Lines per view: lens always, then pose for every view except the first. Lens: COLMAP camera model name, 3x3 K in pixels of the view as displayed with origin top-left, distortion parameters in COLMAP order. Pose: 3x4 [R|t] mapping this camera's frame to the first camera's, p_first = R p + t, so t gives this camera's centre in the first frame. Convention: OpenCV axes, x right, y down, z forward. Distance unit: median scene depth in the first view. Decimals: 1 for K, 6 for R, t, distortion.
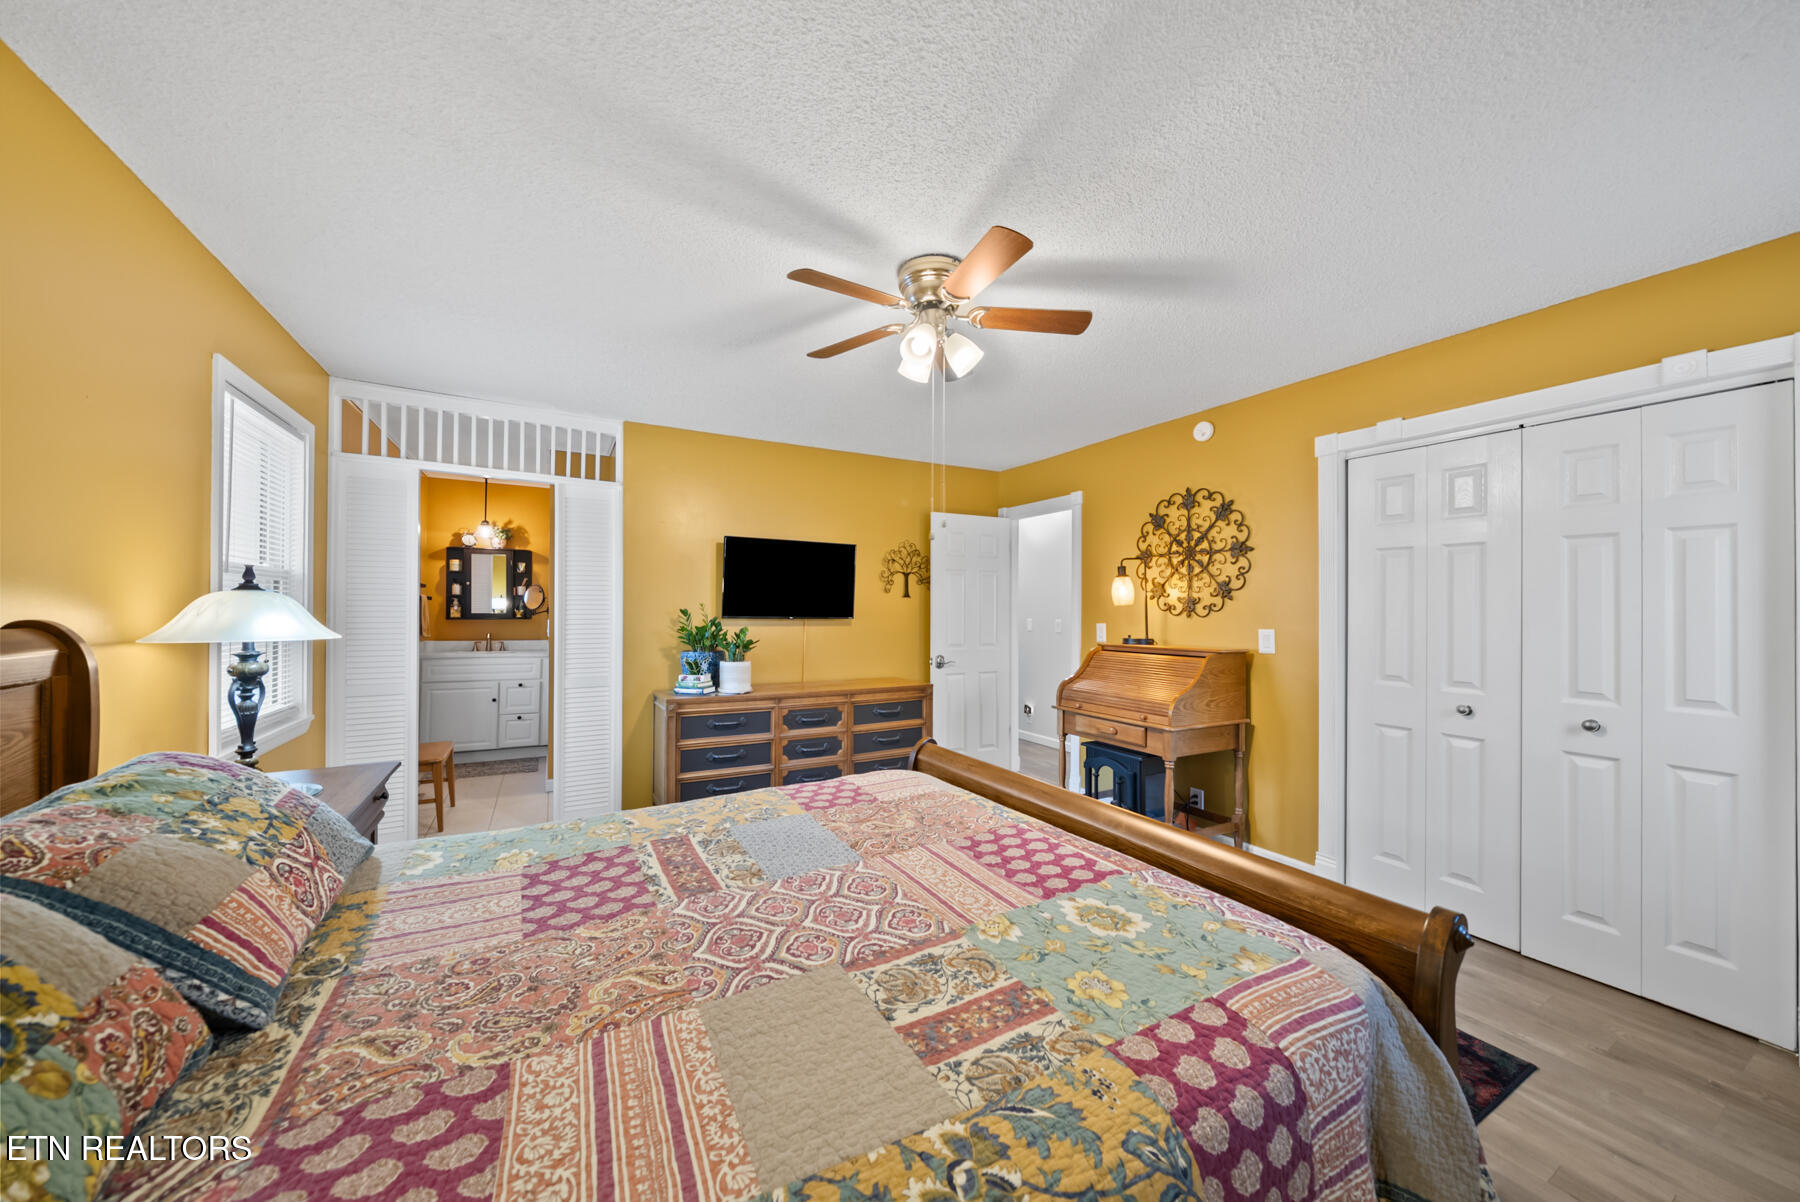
lens RADIAL K [[620.8, 0, 912.4], [0, 620.8, 604.5], [0, 0, 1]] dist [-0.003655, -0.000409]
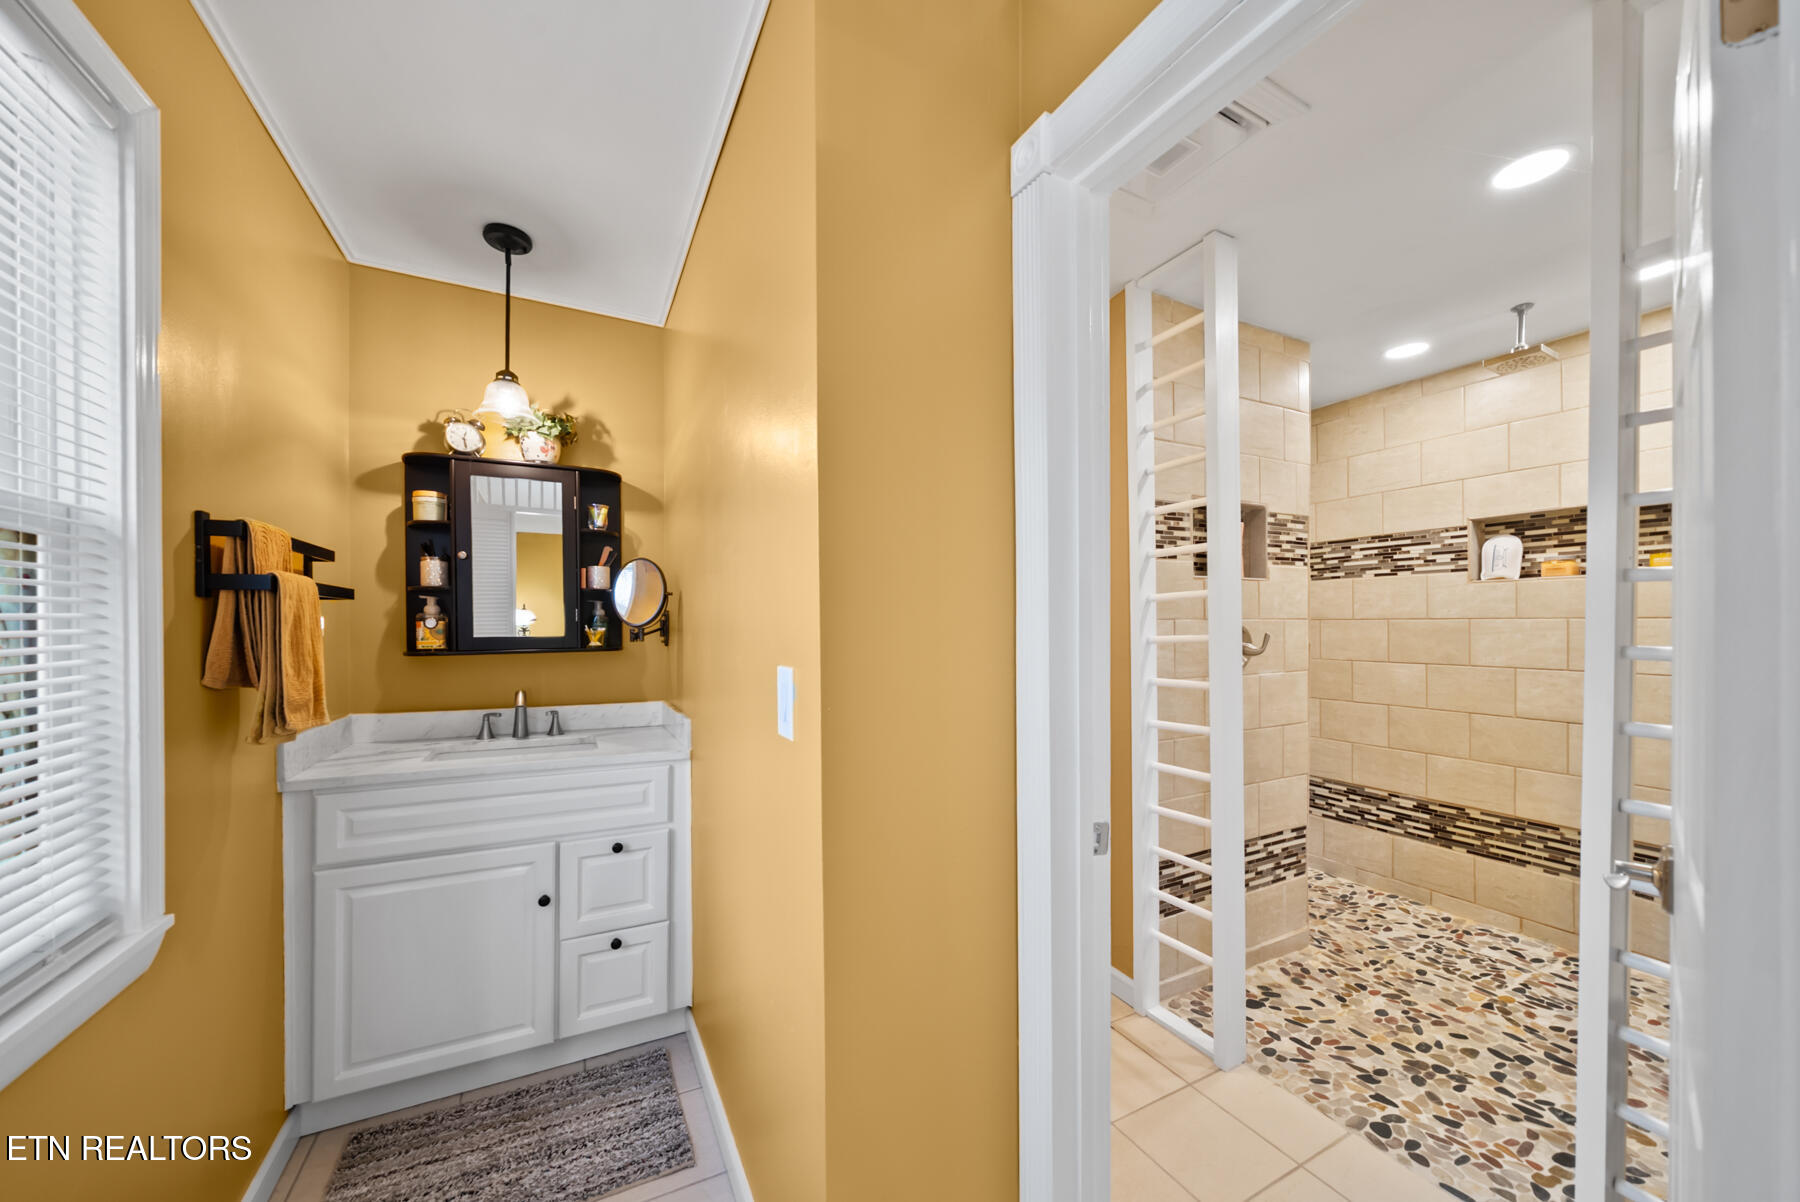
lens RADIAL K [[620.8, 0, 893.0], [0, 620.8, 622.8], [0, 0, 1]] dist [-0.003655, -0.000409]
pose [[0.999331, -0.011273, -0.034791, -0.451682], [0.011633, 0.999881, 0.010168, 0.004837], [0.034672, -0.010566, 0.999343, 0.643066]]
